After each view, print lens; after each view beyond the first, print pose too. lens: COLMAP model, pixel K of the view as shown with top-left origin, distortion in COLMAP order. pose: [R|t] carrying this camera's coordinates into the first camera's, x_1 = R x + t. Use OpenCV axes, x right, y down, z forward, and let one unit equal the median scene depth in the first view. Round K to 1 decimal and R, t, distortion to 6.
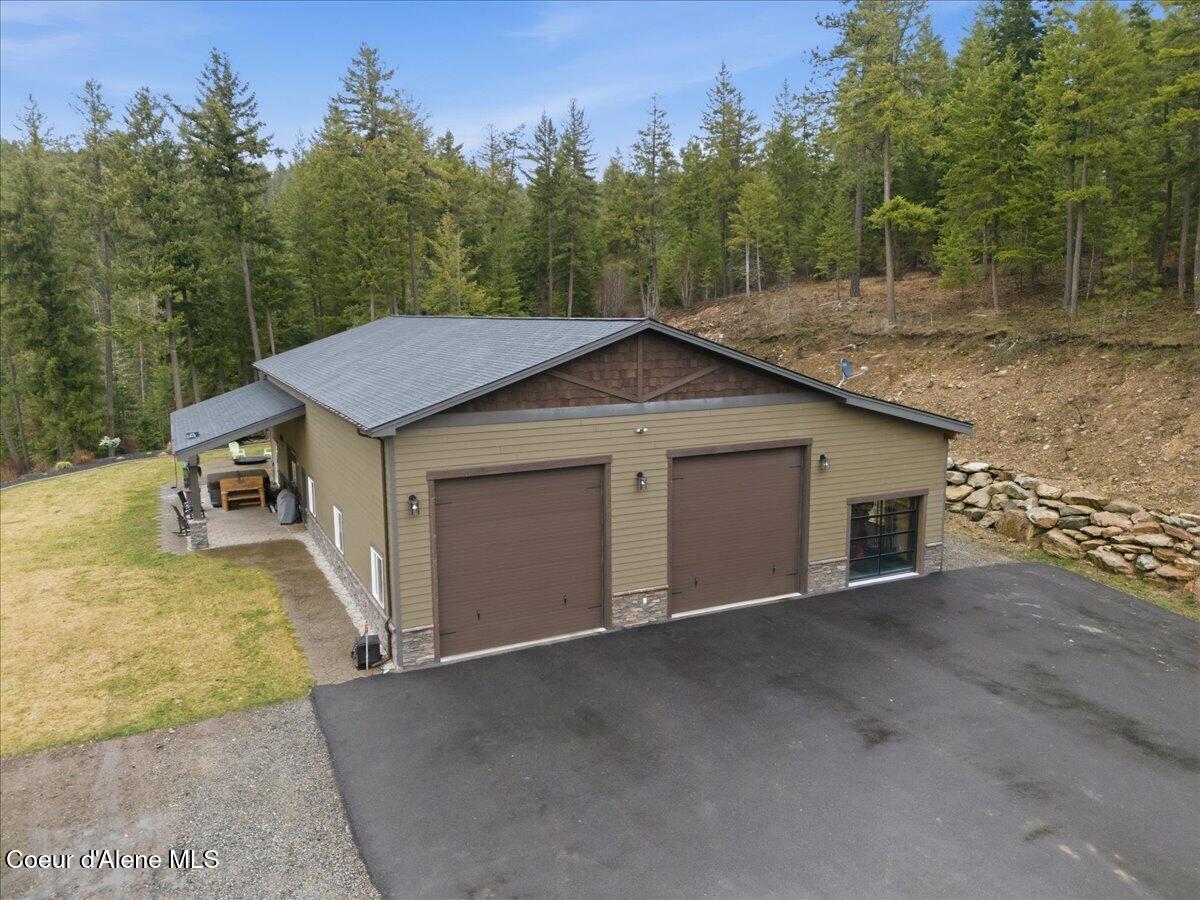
lens RADIAL K [[879.2, 0, 602.1], [0, 879.2, 448.8], [0, 0, 1]] dist [0.079944, -0.073894]
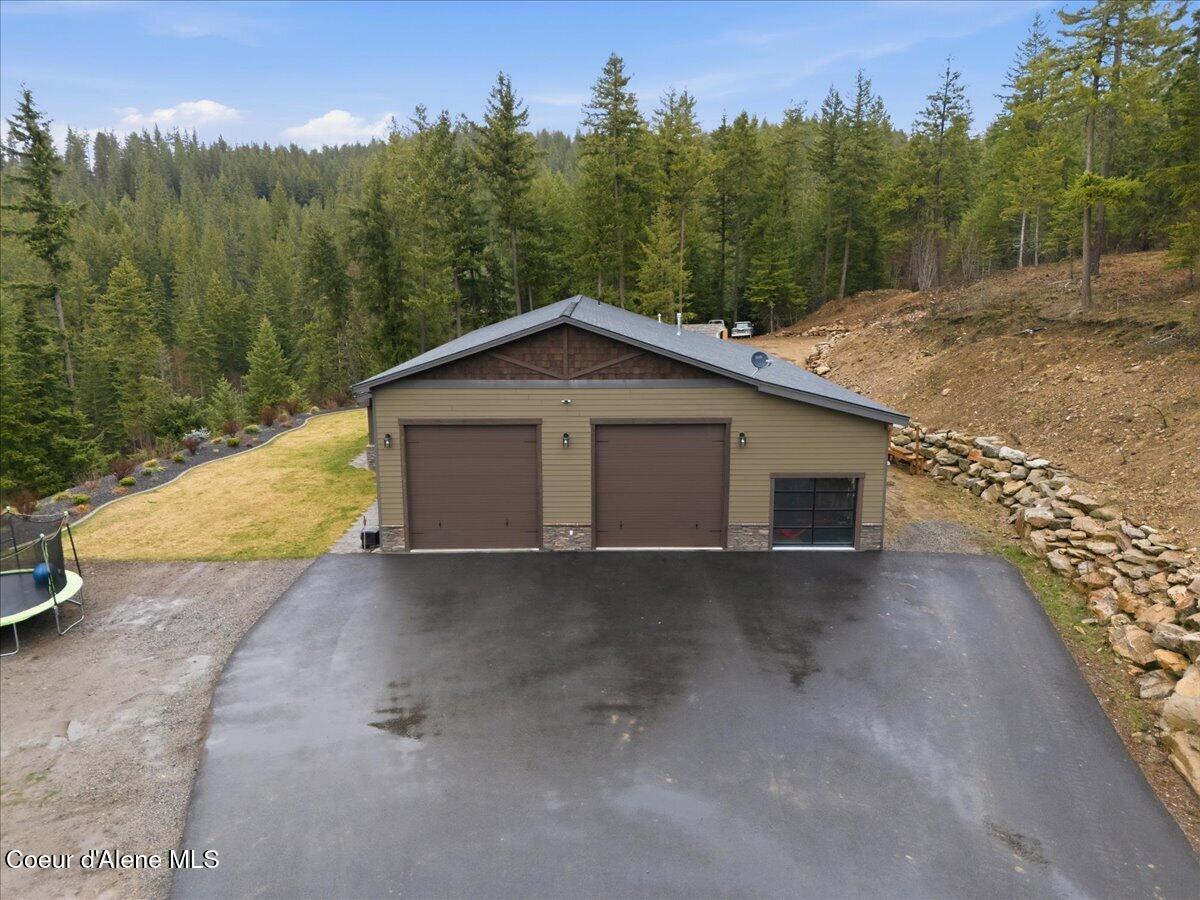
lens RADIAL K [[879.2, 0, 603.9], [0, 879.2, 447.6], [0, 0, 1]] dist [0.079944, -0.073894]
pose [[0.902490, 0.089766, -0.421253, 0.578363], [-0.071854, 0.995713, 0.058239, -0.028855], [0.424675, -0.022291, 0.905071, -0.136997]]
